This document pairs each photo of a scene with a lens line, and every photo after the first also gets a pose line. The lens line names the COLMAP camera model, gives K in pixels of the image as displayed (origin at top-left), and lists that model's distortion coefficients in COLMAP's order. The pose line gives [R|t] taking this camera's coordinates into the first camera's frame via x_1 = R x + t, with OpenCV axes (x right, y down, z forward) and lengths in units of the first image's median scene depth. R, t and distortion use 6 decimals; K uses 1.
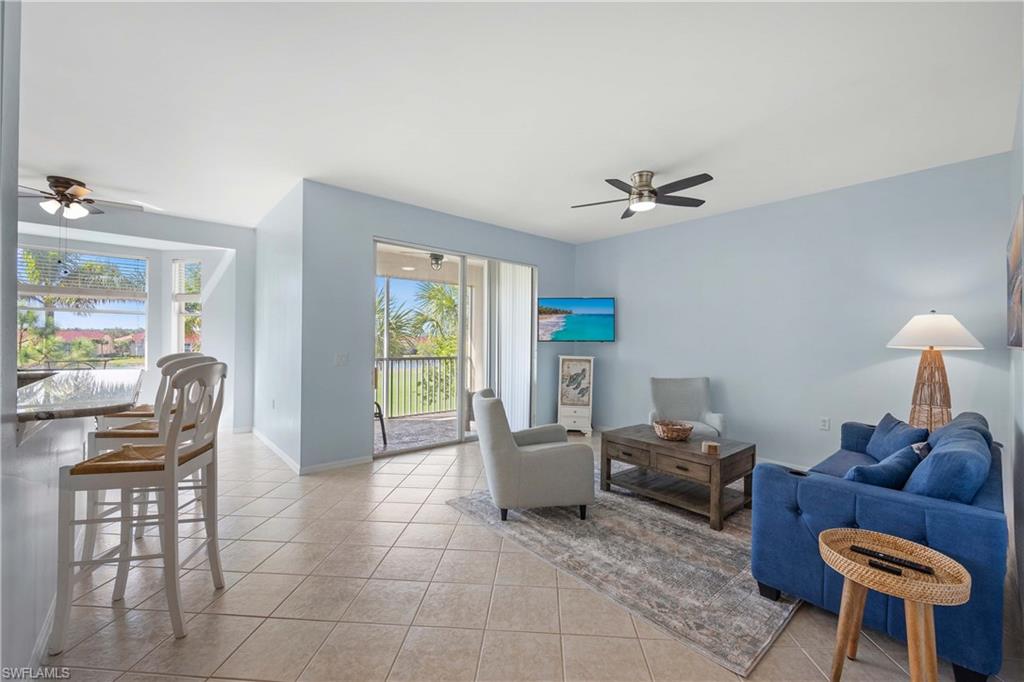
lens RADIAL K [[408.7, 0, 512.3], [0, 408.7, 342.2], [0, 0, 1]] dist [-0.000920, -0.000016]
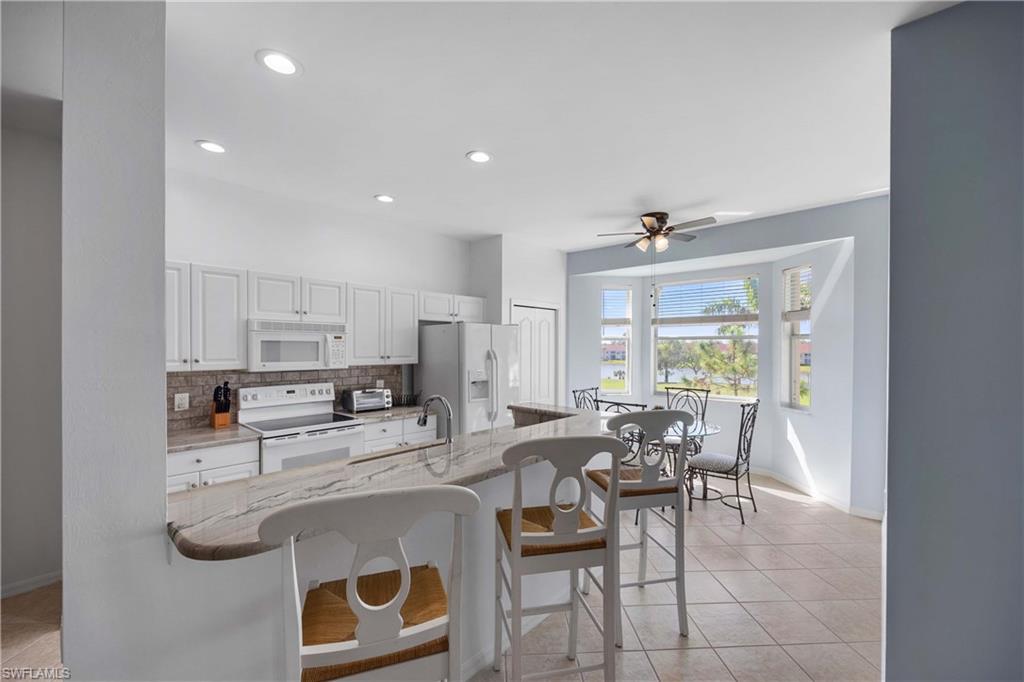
lens RADIAL K [[405.9, 0, 507.7], [0, 405.9, 349.7], [0, 0, 1]] dist [-0.000687, 0.000050]
pose [[0.092271, -0.002974, -0.995730, -0.124366], [-0.002922, 0.999990, -0.003257, -0.058491], [0.995730, 0.003210, 0.092261, 0.571063]]
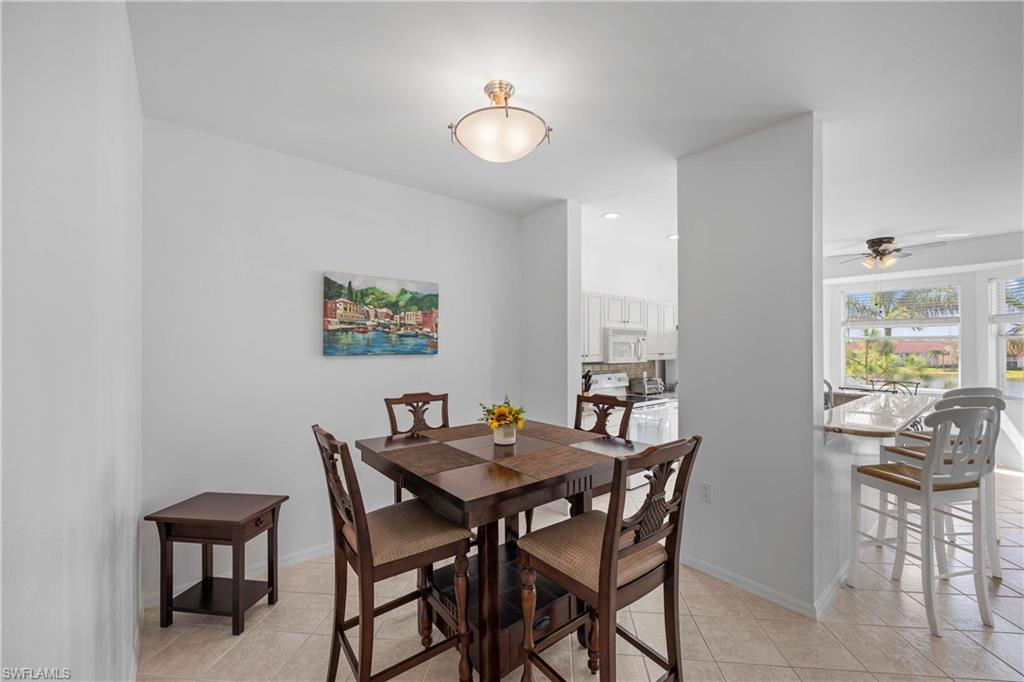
lens RADIAL K [[408.7, 0, 512.3], [0, 408.7, 342.2], [0, 0, 1]] dist [-0.000920, -0.000016]
pose [[-0.032957, -0.019017, -0.999276, 0.213523], [-0.002644, 0.999817, -0.018940, -0.054248], [0.999453, 0.002018, -0.033002, -0.100147]]
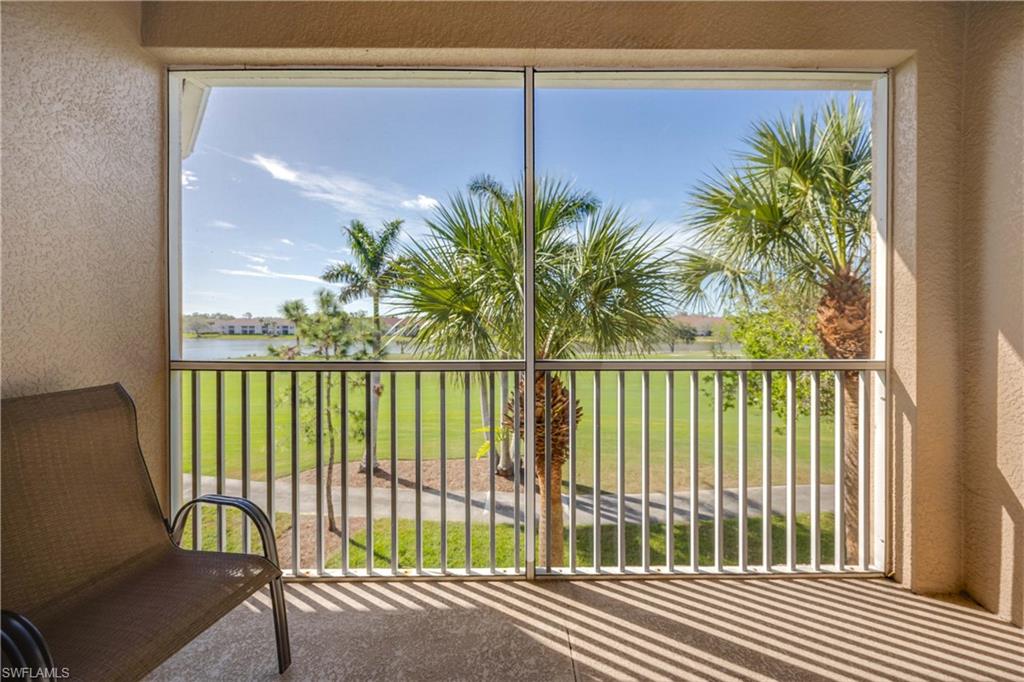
lens RADIAL K [[386.5, 0, 511.1], [0, 386.5, 325.3], [0, 0, 1]] dist [0.002029, 0.000092]
pose [[0.756556, -0.005151, -0.653909, -0.253681], [0.008078, 0.999966, 0.001469, 0.023511], [0.653880, -0.006394, 0.756572, 1.472433]]
